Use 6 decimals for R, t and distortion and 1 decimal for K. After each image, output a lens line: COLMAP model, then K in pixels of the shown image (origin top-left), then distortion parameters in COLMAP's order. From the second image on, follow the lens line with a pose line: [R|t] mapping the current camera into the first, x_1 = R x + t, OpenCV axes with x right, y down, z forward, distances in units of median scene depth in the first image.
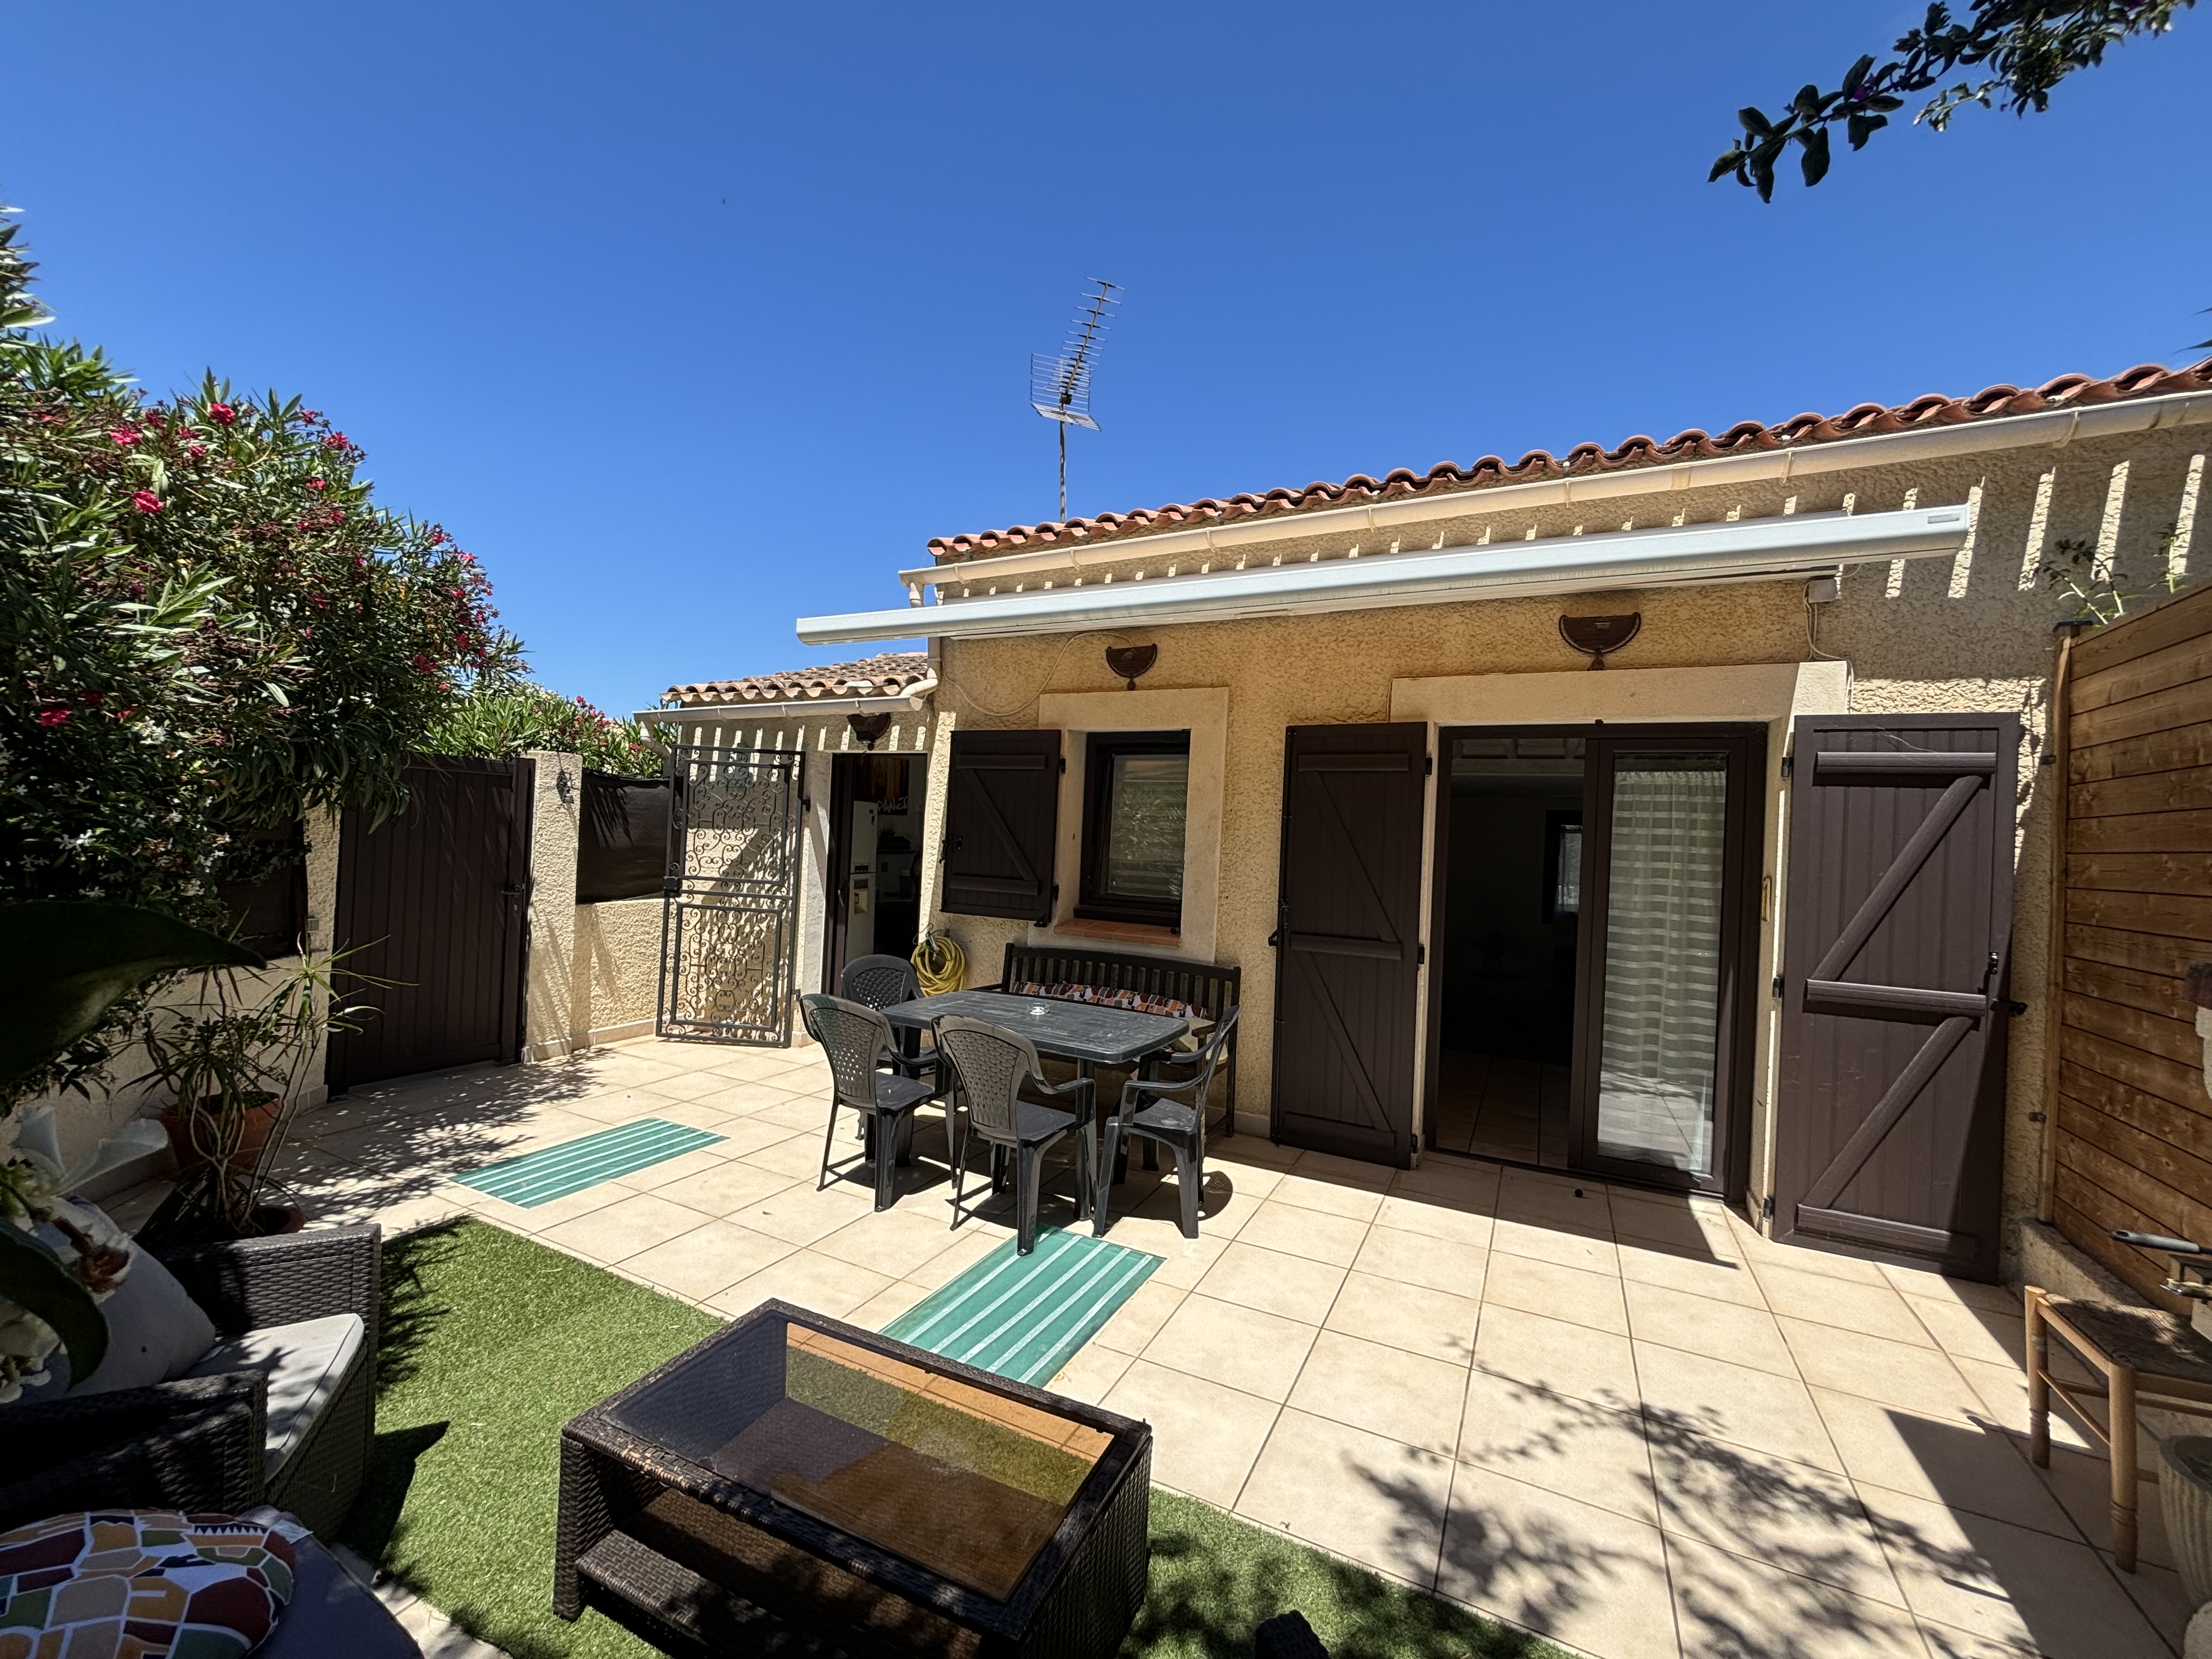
lens RADIAL K [[886.4, 0, 1104.7], [0, 886.4, 824.9], [0, 0, 1]] dist [0.001000, -0.001478]
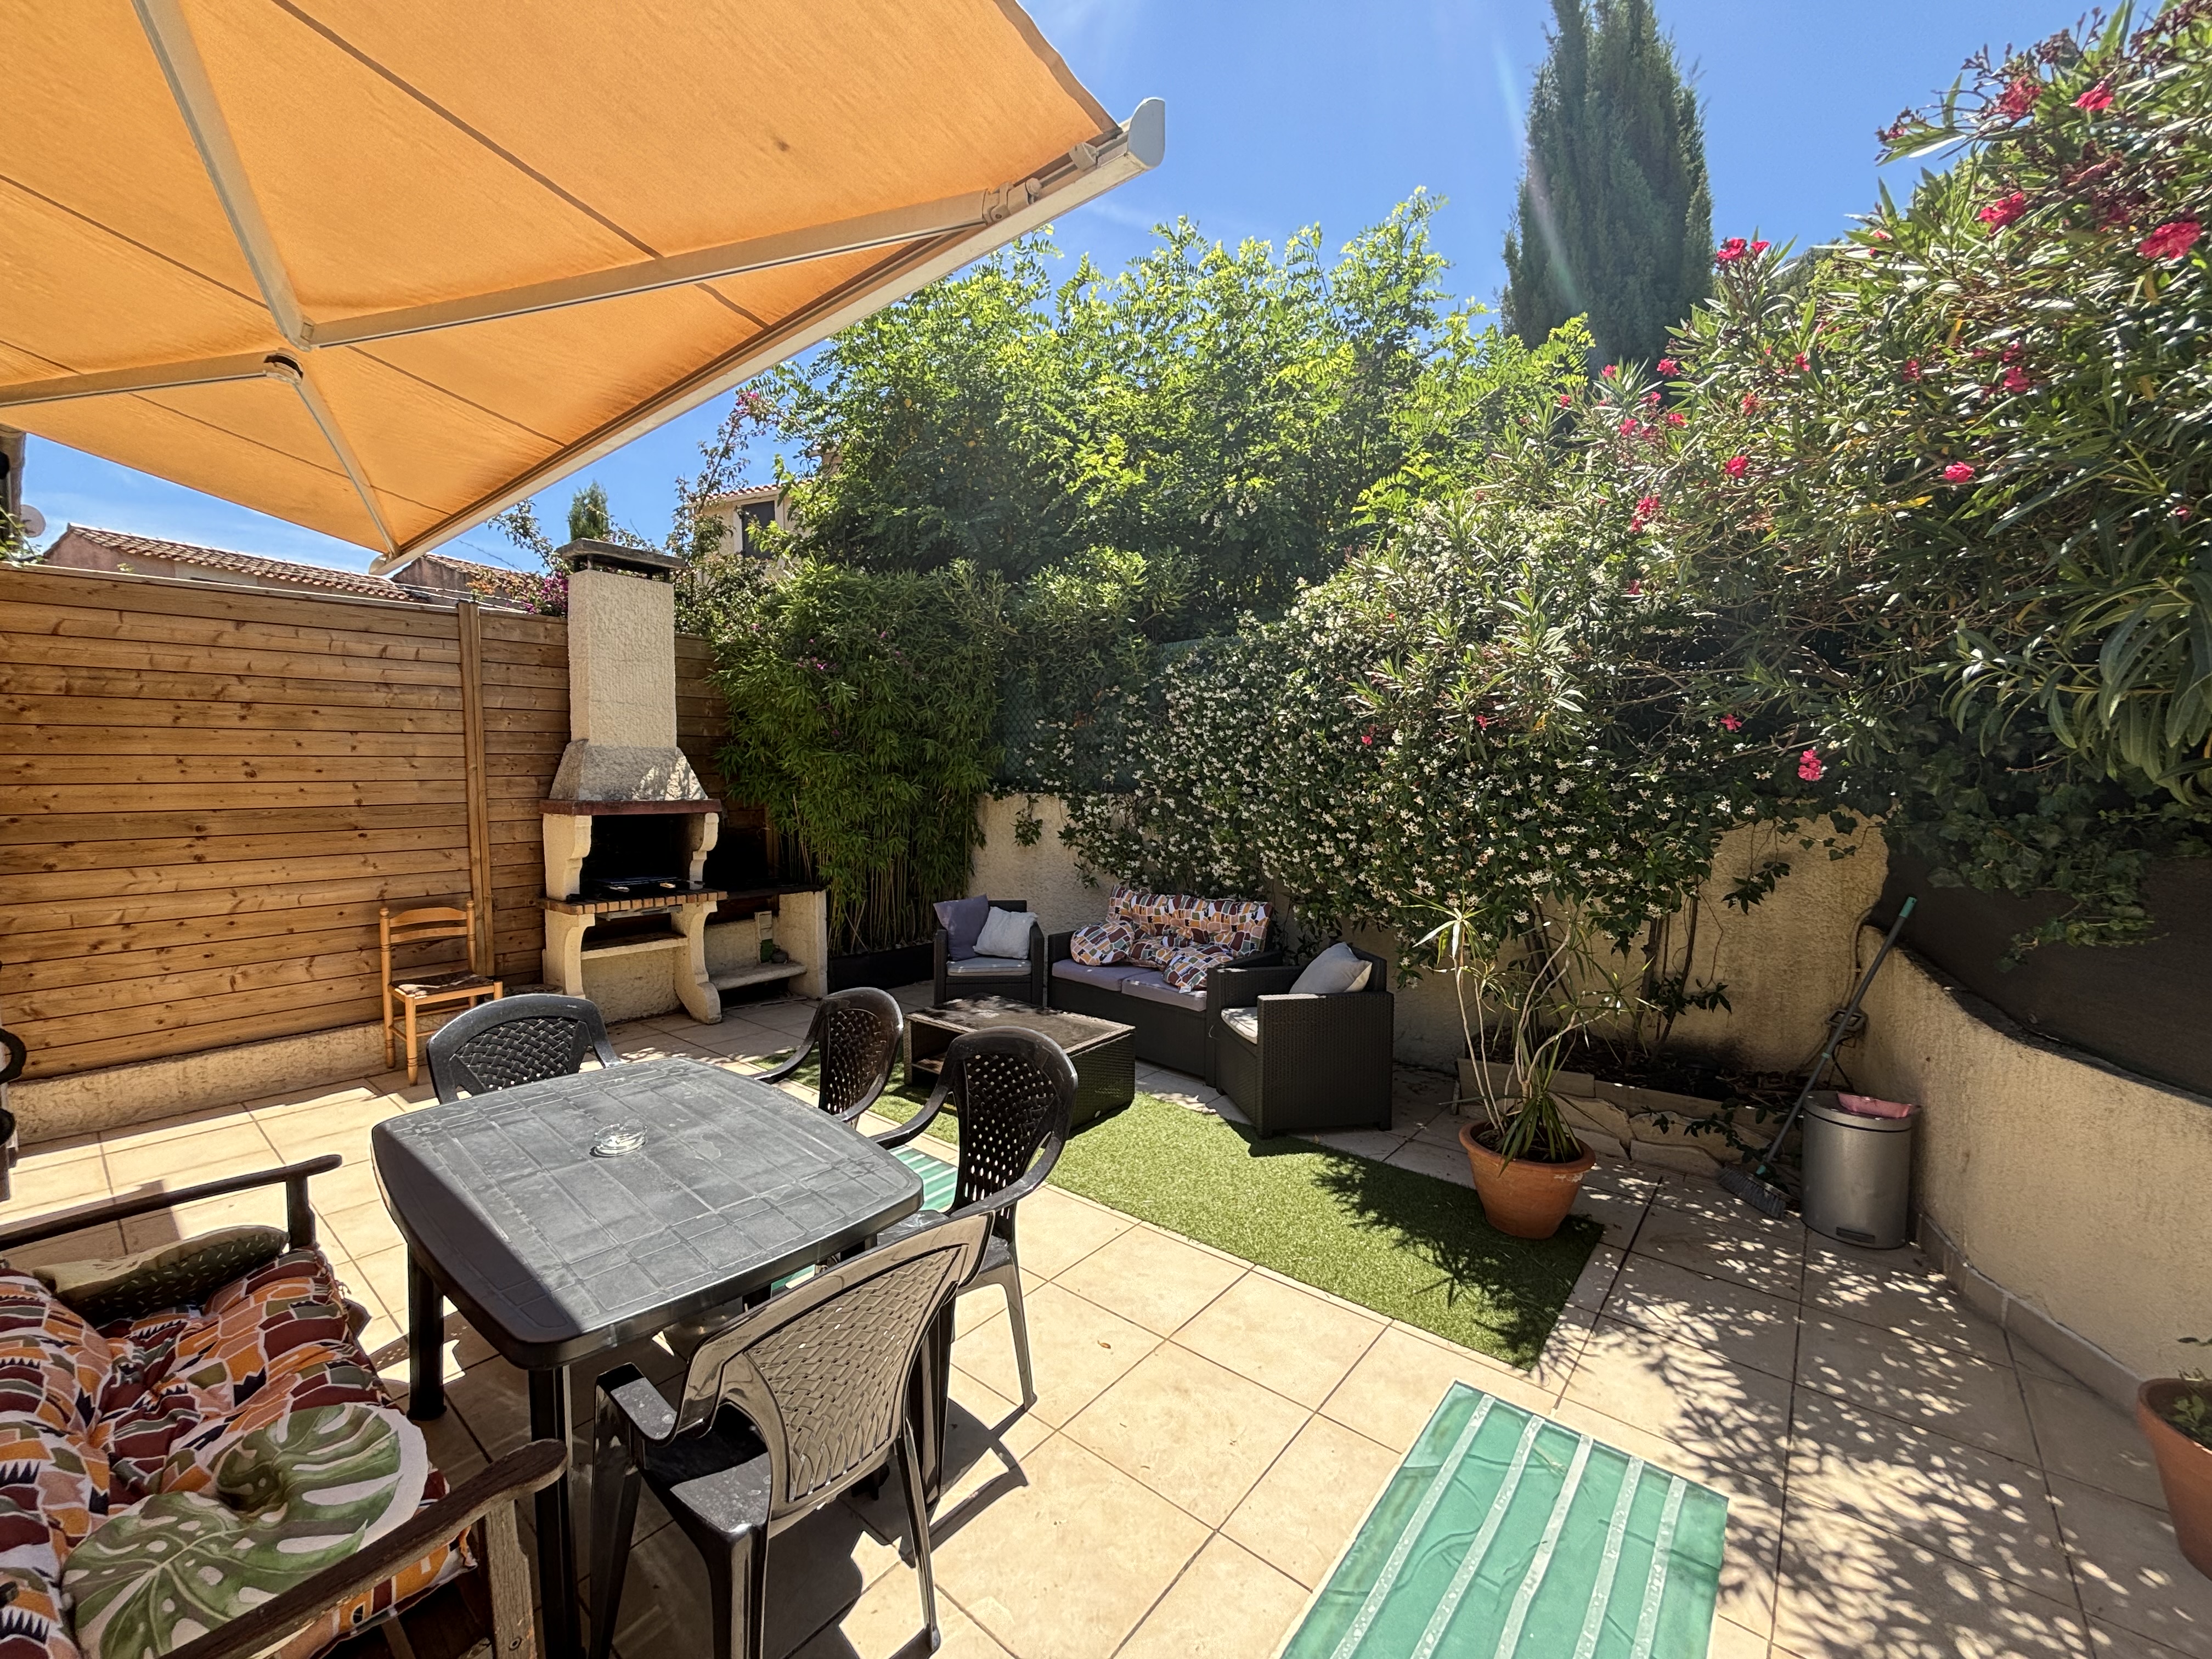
lens RADIAL K [[886.4, 0, 1113.1], [0, 886.4, 819.7], [0, 0, 1]] dist [0.001000, -0.001478]
pose [[-0.975360, -0.052451, 0.214292, -0.490806], [-0.041252, 0.997555, 0.056404, -0.006848], [-0.216727, 0.046175, -0.975140, 1.576648]]
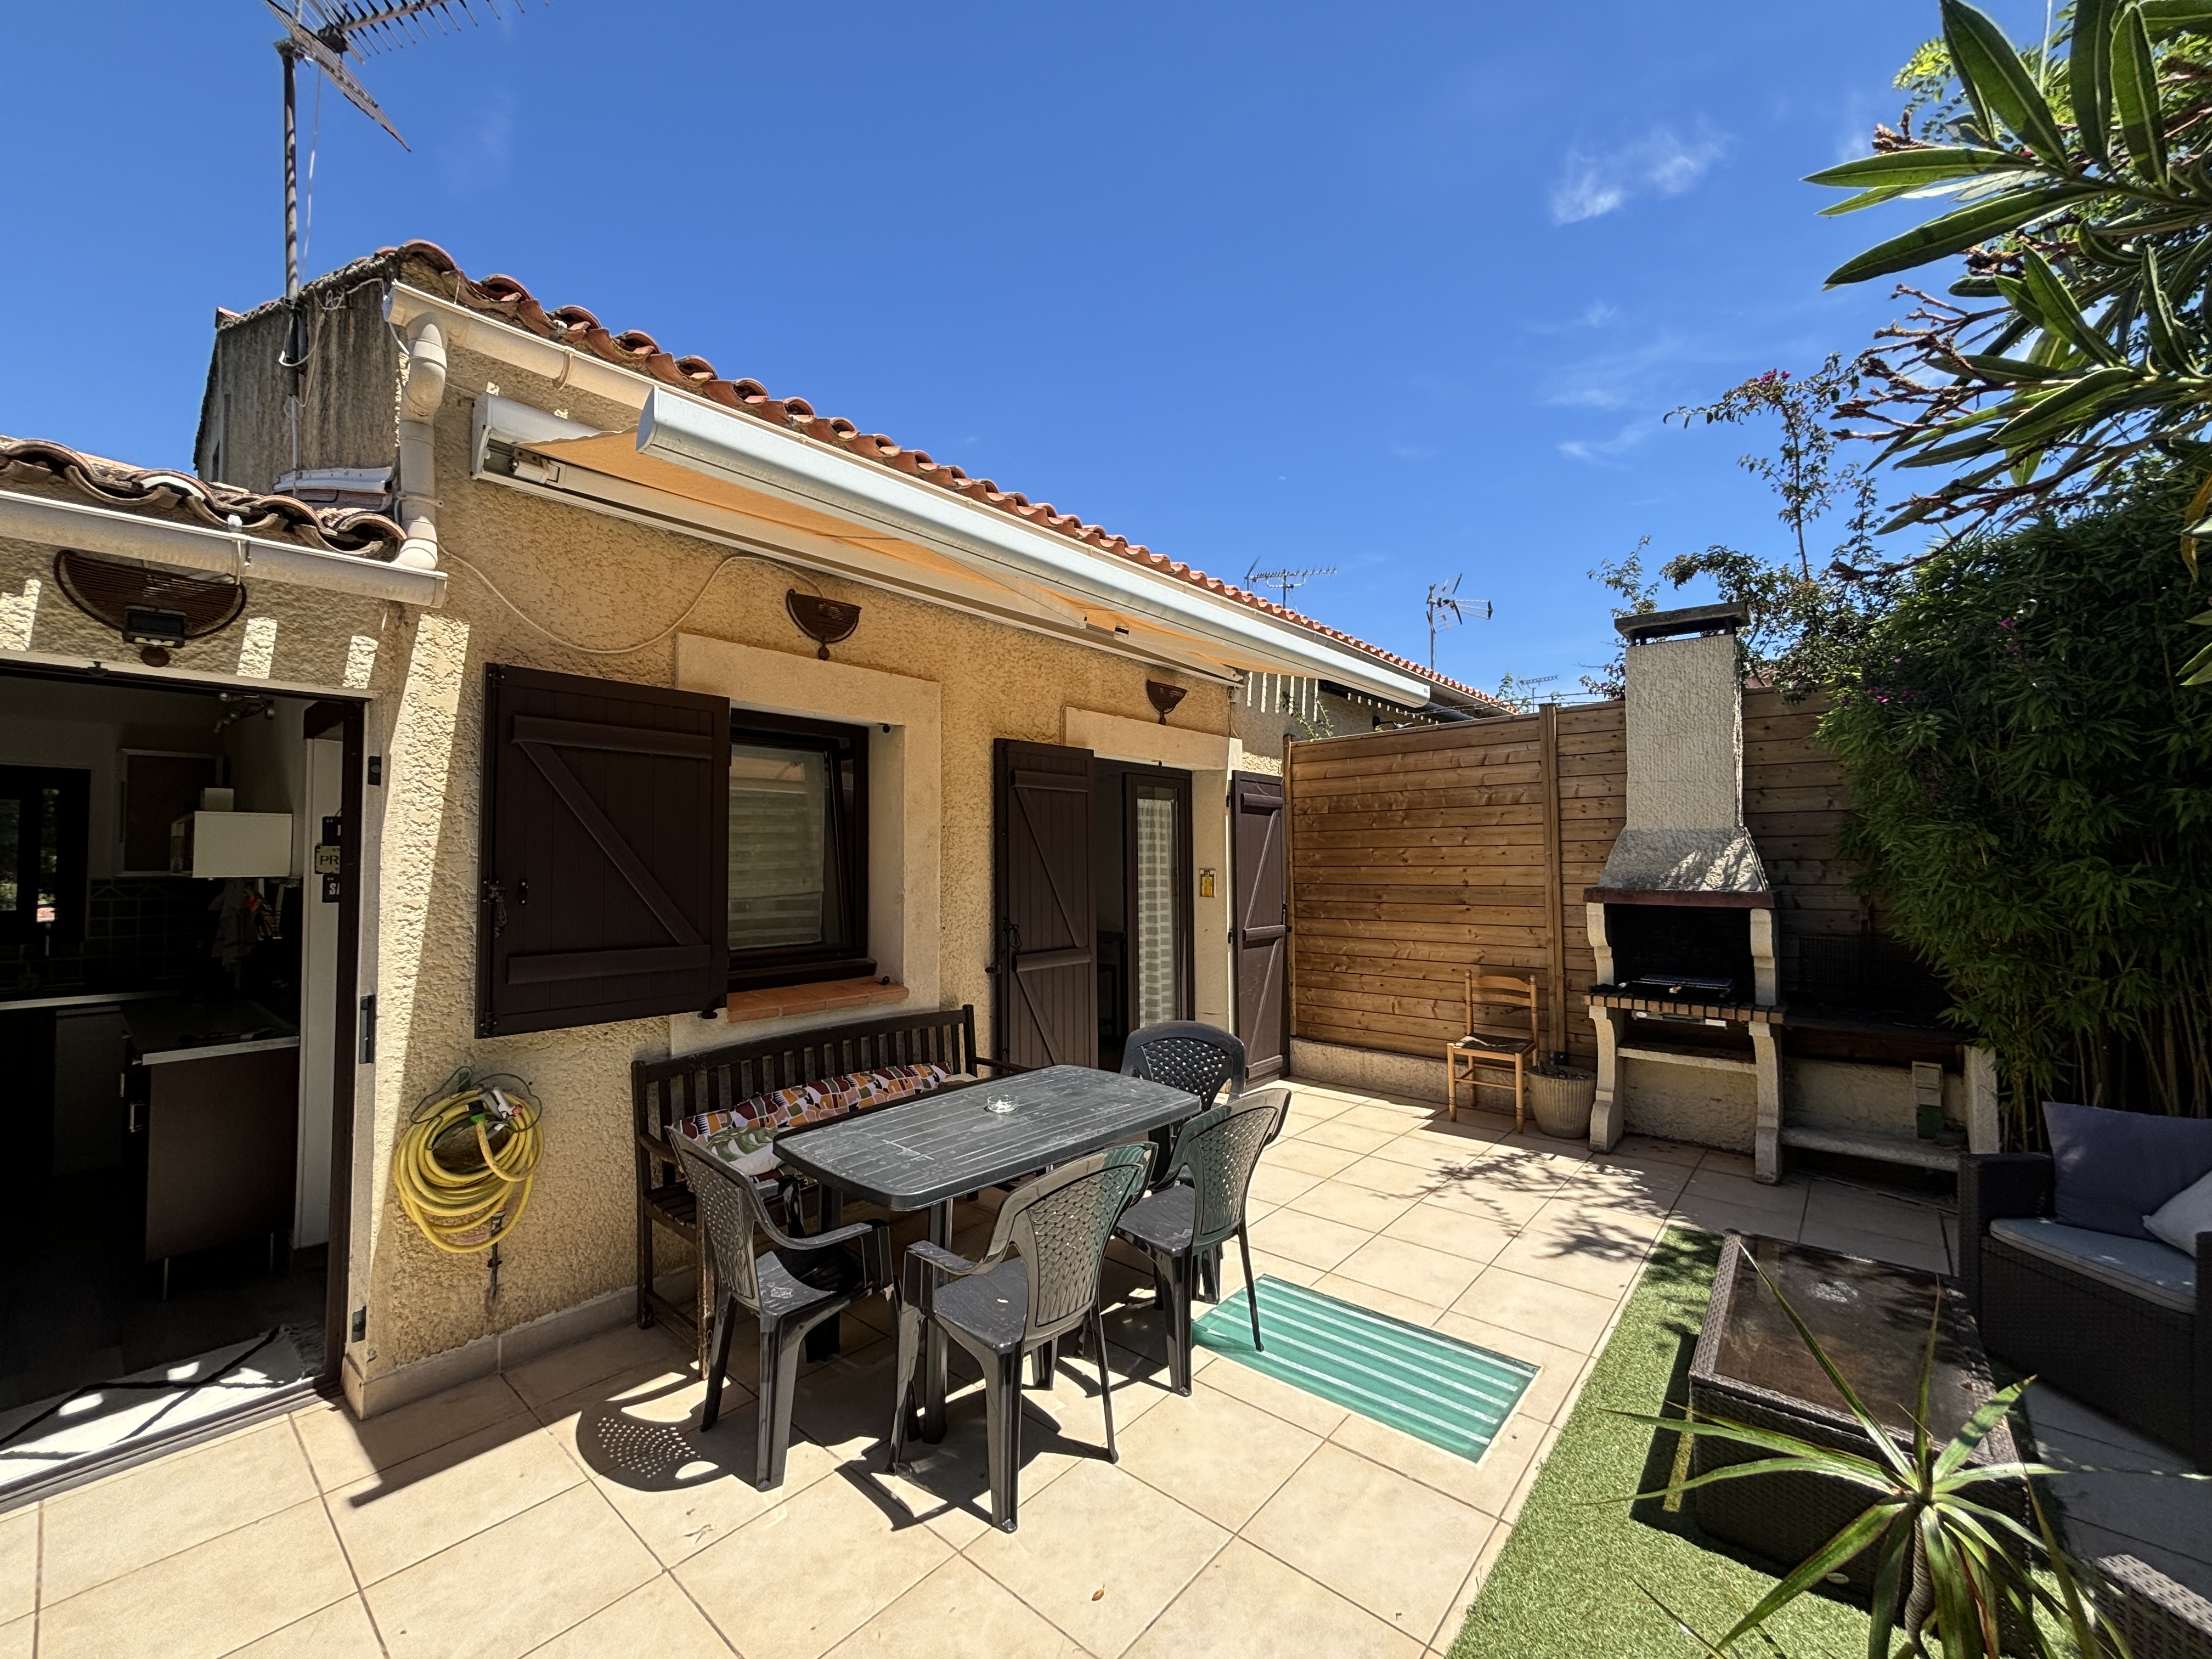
lens RADIAL K [[886.4, 0, 1109.9], [0, 886.4, 839.0], [0, 0, 1]] dist [0.001000, -0.001478]
pose [[0.241307, -0.015154, 0.970330, -0.847344], [0.006942, 0.999879, 0.013889, -0.020383], [-0.970424, 0.003385, 0.241383, 0.825156]]
